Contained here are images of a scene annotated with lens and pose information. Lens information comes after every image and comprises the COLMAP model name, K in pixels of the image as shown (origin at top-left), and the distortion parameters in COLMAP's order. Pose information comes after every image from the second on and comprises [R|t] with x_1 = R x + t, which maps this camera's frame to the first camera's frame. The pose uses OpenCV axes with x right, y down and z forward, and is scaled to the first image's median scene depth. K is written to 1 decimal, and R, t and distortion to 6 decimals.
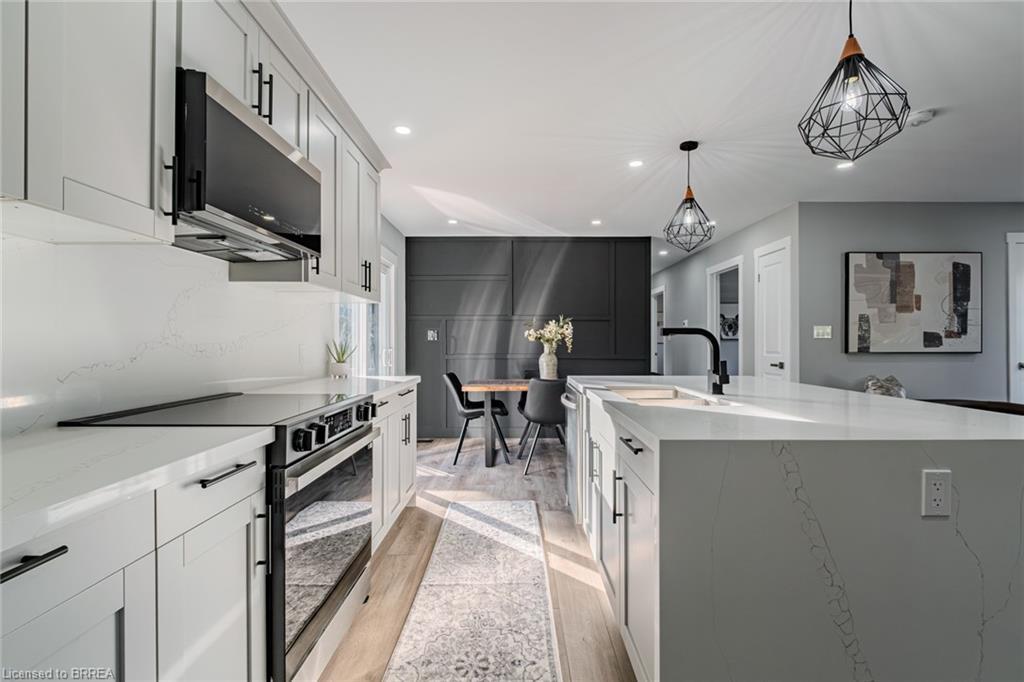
lens RADIAL K [[446.8, 0, 515.6], [0, 446.8, 342.1], [0, 0, 1]] dist [0.002366, -0.004410]
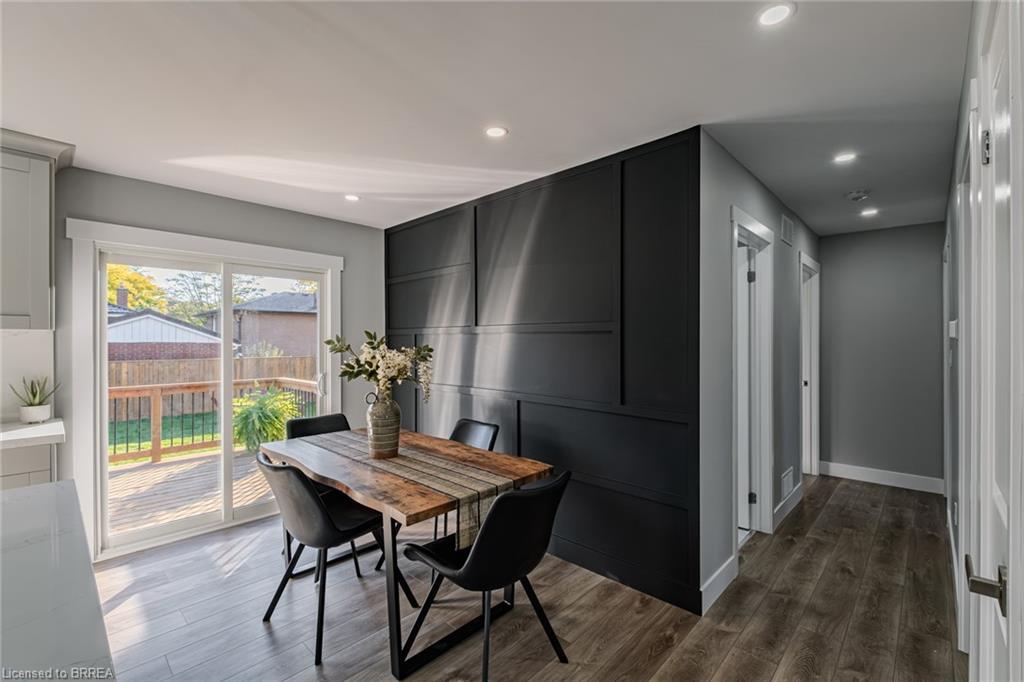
lens RADIAL K [[446.8, 0, 510.5], [0, 446.8, 339.1], [0, 0, 1]] dist [0.002366, -0.004410]
pose [[0.719173, -0.002291, -0.694828, 0.617947], [0.002539, 0.999997, -0.000670, -0.055146], [0.694827, -0.001282, 0.719176, 0.791393]]
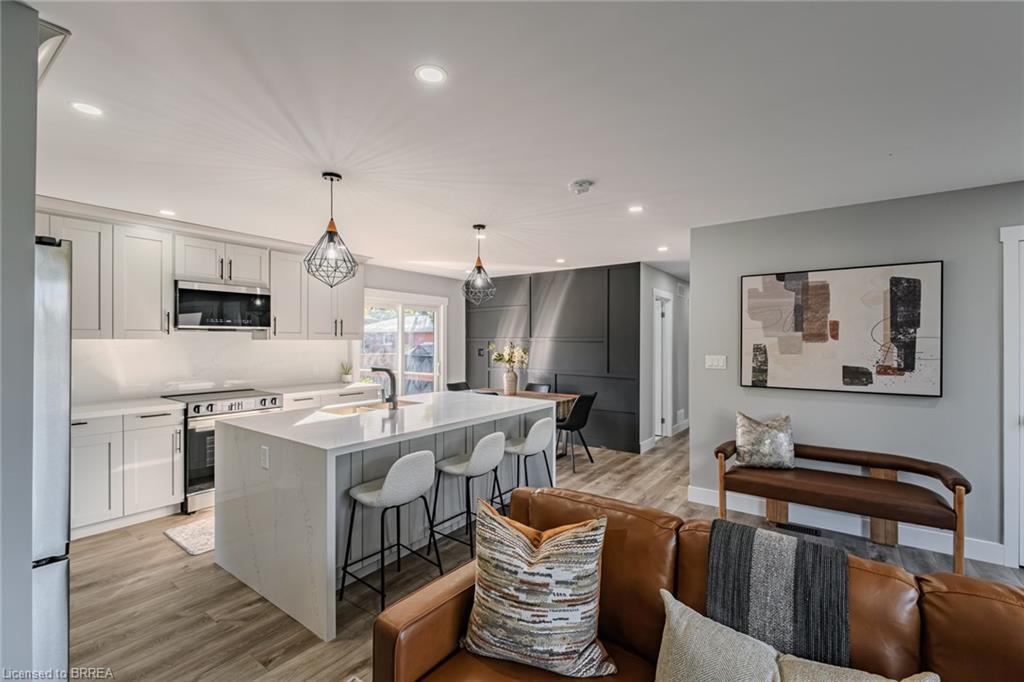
lens RADIAL K [[446.8, 0, 511.0], [0, 446.8, 341.6], [0, 0, 1]] dist [0.002366, -0.004410]
pose [[0.803987, 0.001924, -0.594643, 0.911905], [-0.001440, 0.999998, 0.001288, -0.067597], [0.594645, -0.000179, 0.803989, -0.019258]]
